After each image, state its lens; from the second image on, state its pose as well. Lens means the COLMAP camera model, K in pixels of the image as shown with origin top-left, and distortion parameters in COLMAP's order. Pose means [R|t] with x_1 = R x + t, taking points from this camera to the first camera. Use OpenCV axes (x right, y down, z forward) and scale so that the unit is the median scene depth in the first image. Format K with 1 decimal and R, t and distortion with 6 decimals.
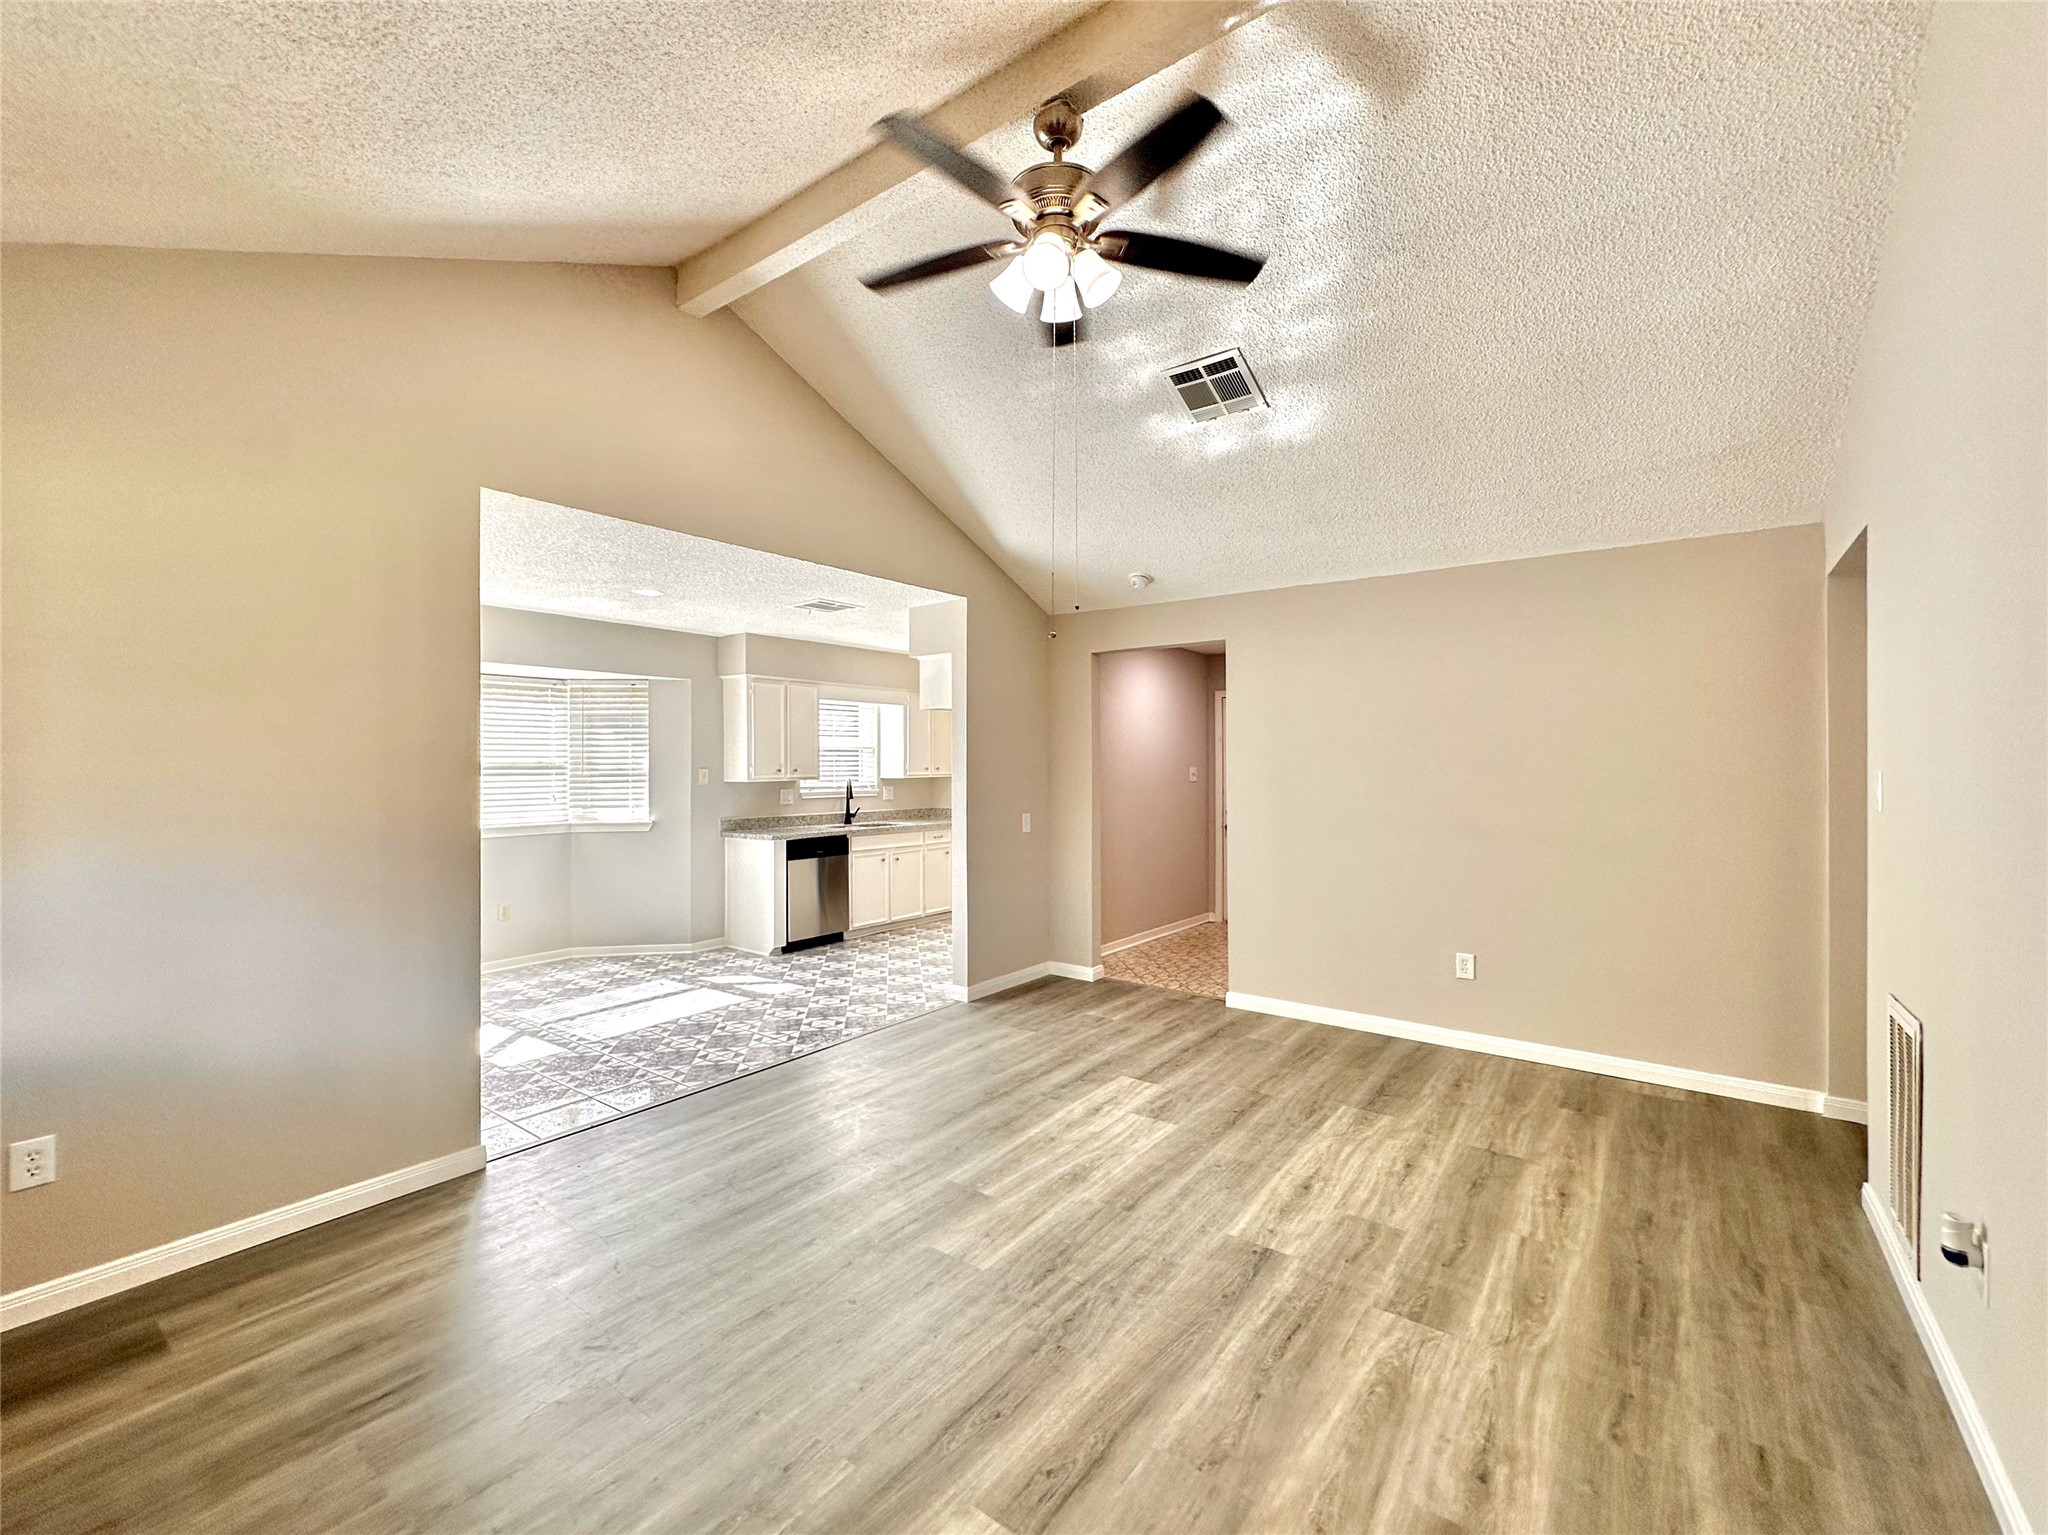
lens RADIAL K [[864.3, 0, 1024.0], [0, 864.3, 767.5], [0, 0, 1]] dist [-0.000234, -0.000066]
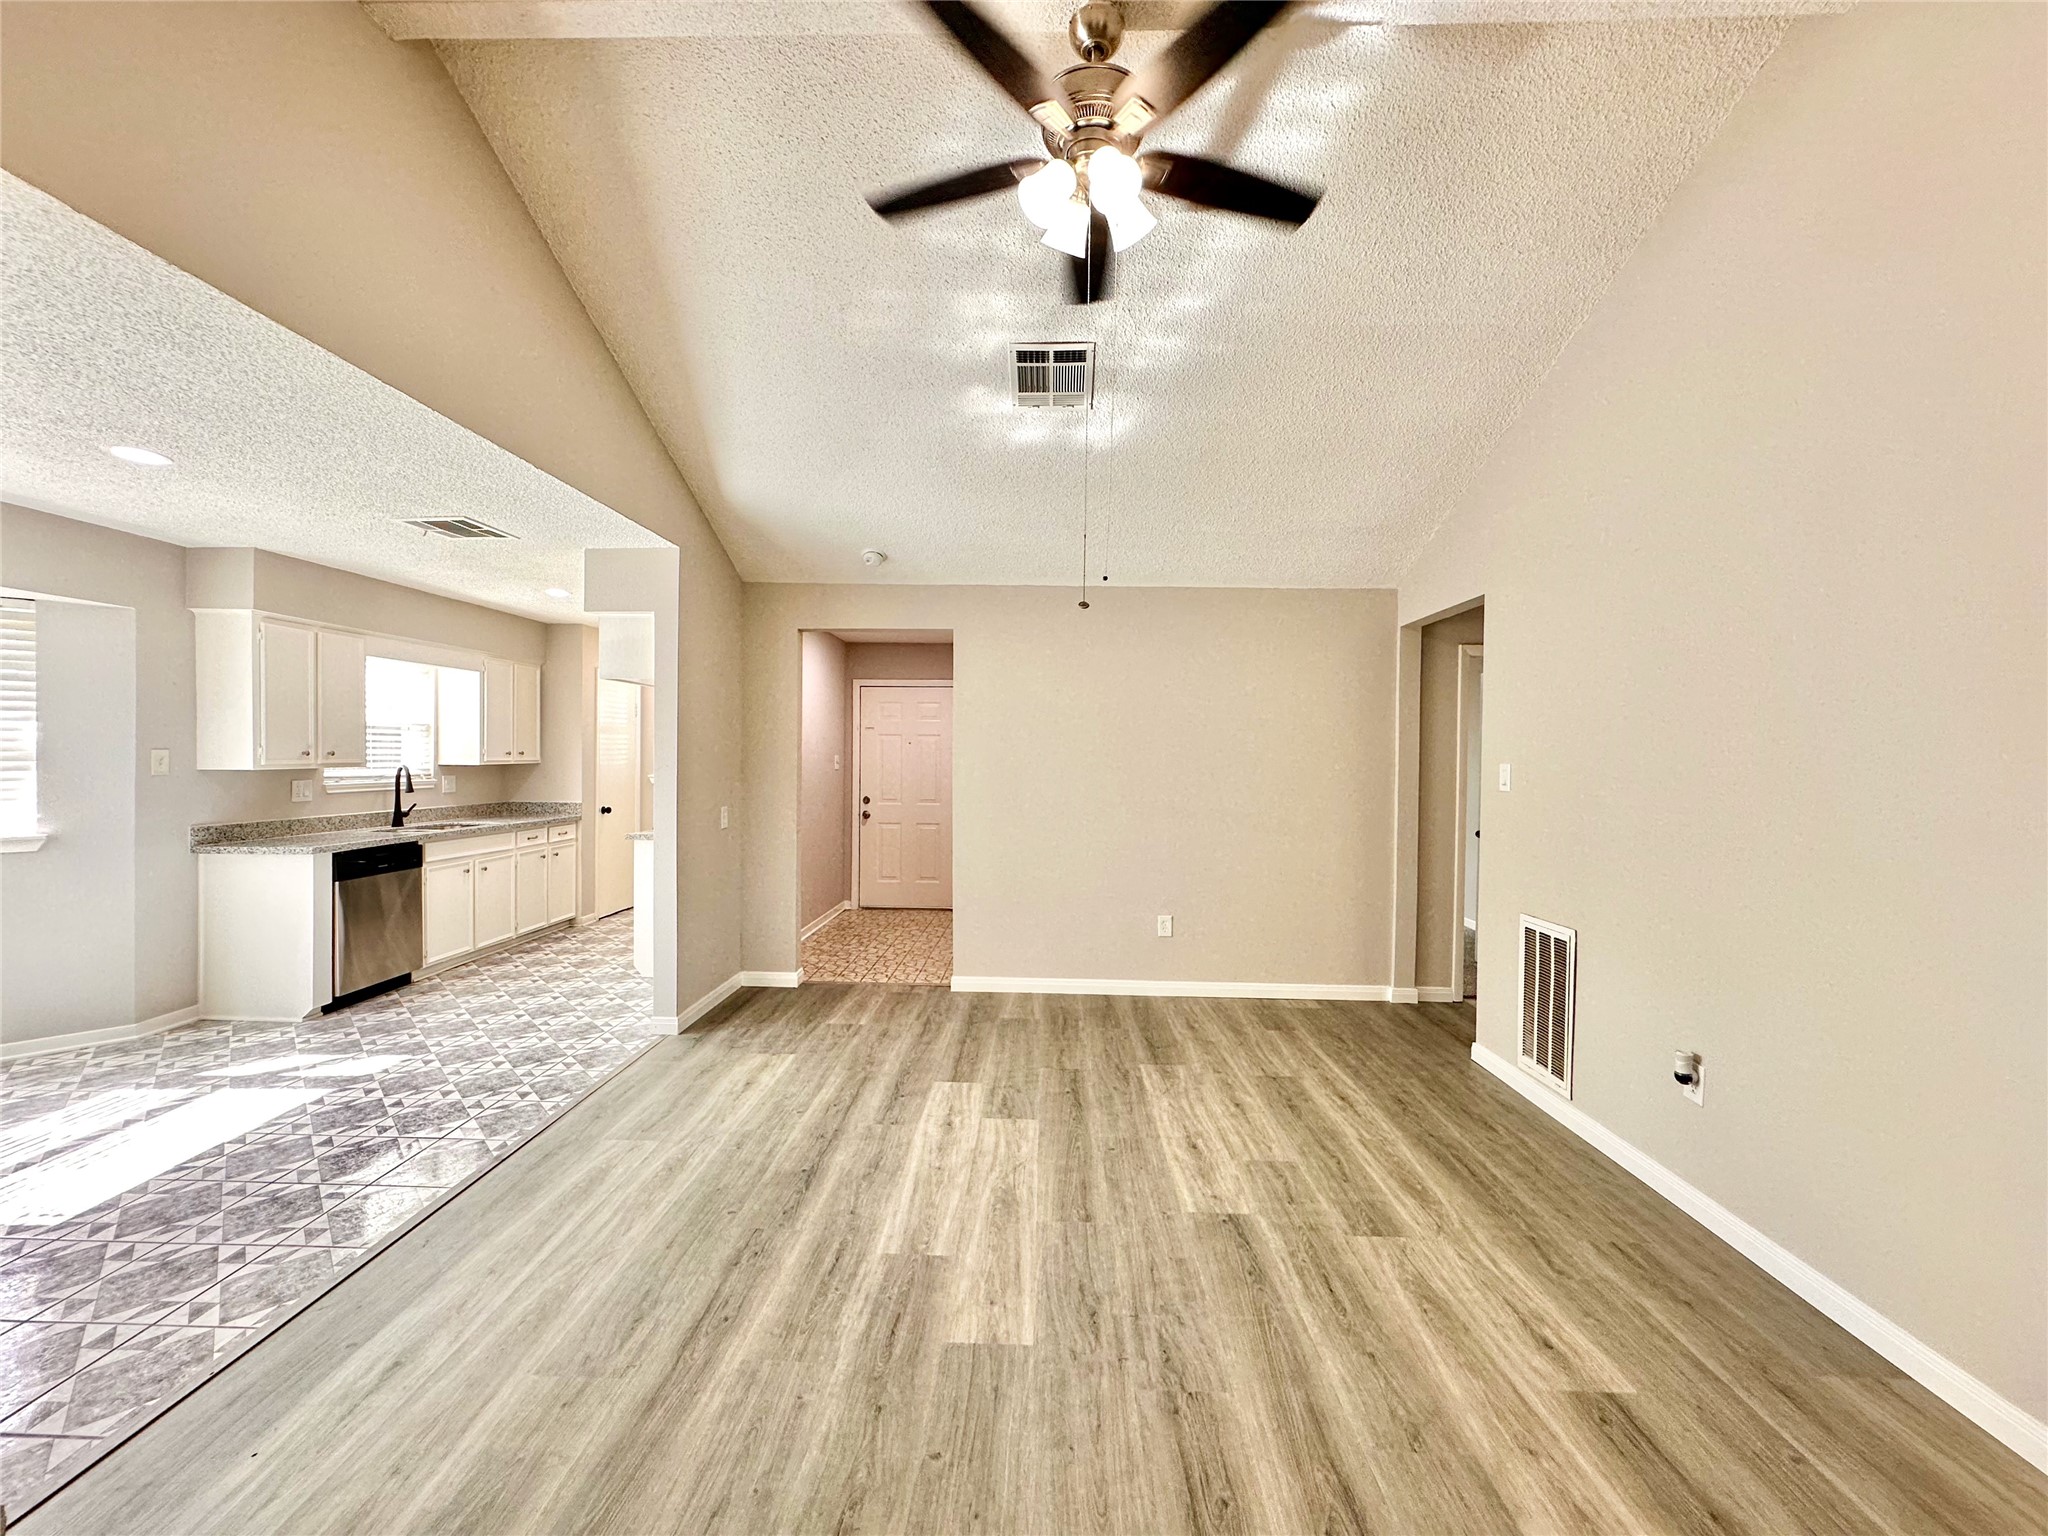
lens RADIAL K [[817.0, 0, 1024.0], [0, 817.0, 768.0], [0, 0, 1]] dist [-0.002865, 0.000863]
pose [[0.817345, 0.001062, 0.576147, -0.331546], [-0.009942, 0.999875, 0.012261, 0.002506], [-0.576063, -0.015750, 0.817254, 0.228383]]
